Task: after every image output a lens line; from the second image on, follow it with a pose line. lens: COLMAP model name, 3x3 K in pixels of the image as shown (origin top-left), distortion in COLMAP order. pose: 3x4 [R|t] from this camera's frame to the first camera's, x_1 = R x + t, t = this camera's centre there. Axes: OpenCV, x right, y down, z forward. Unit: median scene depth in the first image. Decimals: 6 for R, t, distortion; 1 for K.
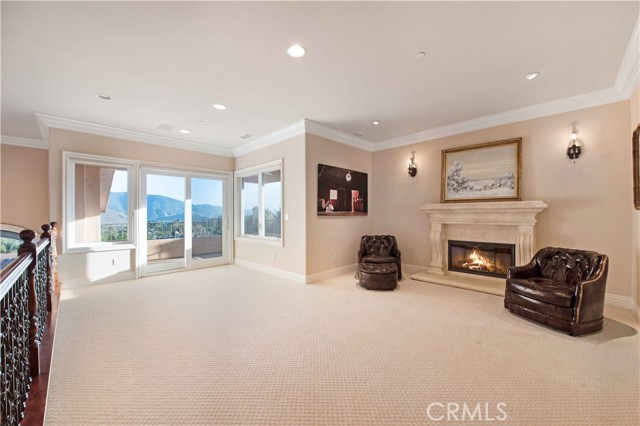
lens RADIAL K [[248.9, 0, 320.8], [0, 248.9, 213.1], [0, 0, 1]] dist [-0.013686, -0.000764]
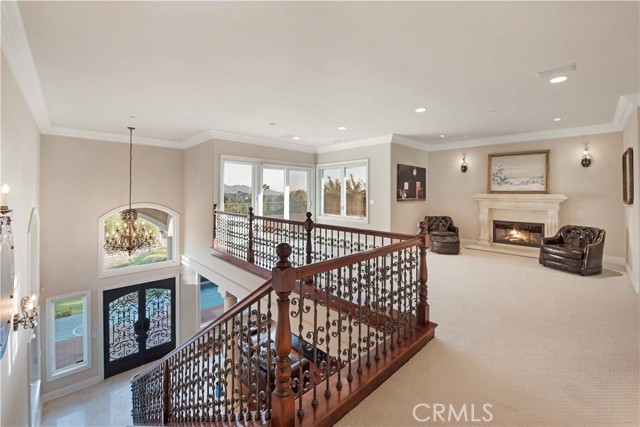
lens RADIAL K [[253.1, 0, 317.1], [0, 253.1, 190.5], [0, 0, 1]] dist [-0.023546, 0.001833]
pose [[0.999057, 0.009970, -0.042264, -0.391661], [-0.010246, 0.999928, -0.006323, -0.036207], [0.042198, 0.006750, 0.999086, -0.414917]]
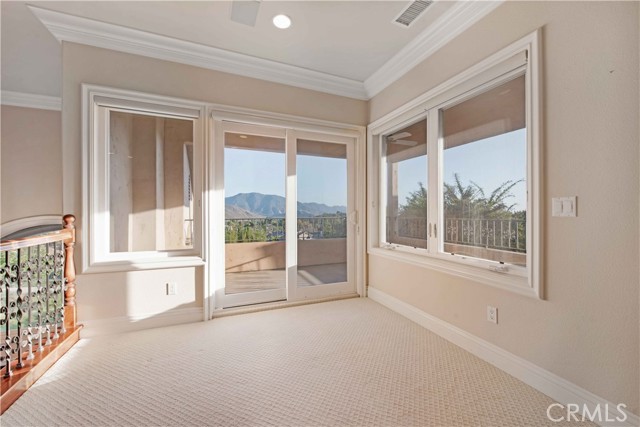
lens RADIAL K [[253.1, 0, 323.7], [0, 253.1, 217.6], [0, 0, 1]] dist [-0.023546, 0.001833]
pose [[0.925893, 0.013245, -0.377552, -0.308535], [-0.003324, 0.999632, 0.026916, 0.023204], [0.377770, -0.023666, 0.925597, 0.611934]]
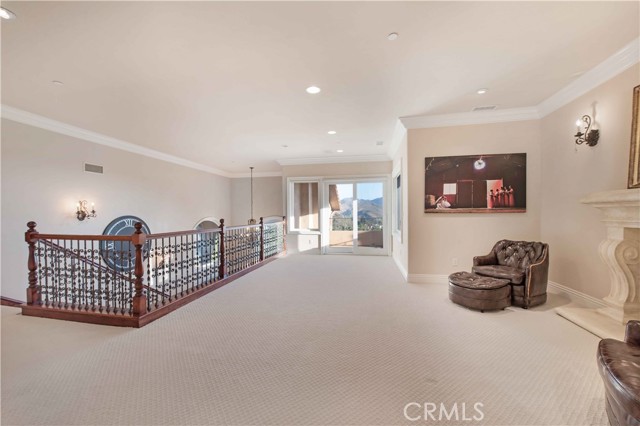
lens RADIAL K [[248.9, 0, 315.4], [0, 248.9, 212.4], [0, 0, 1]] dist [-0.013686, -0.000764]
pose [[0.542602, -0.001455, -0.839989, 0.540135], [0.010279, 0.999935, 0.004907, -0.001545], [0.839927, -0.011297, 0.542582, 0.148217]]
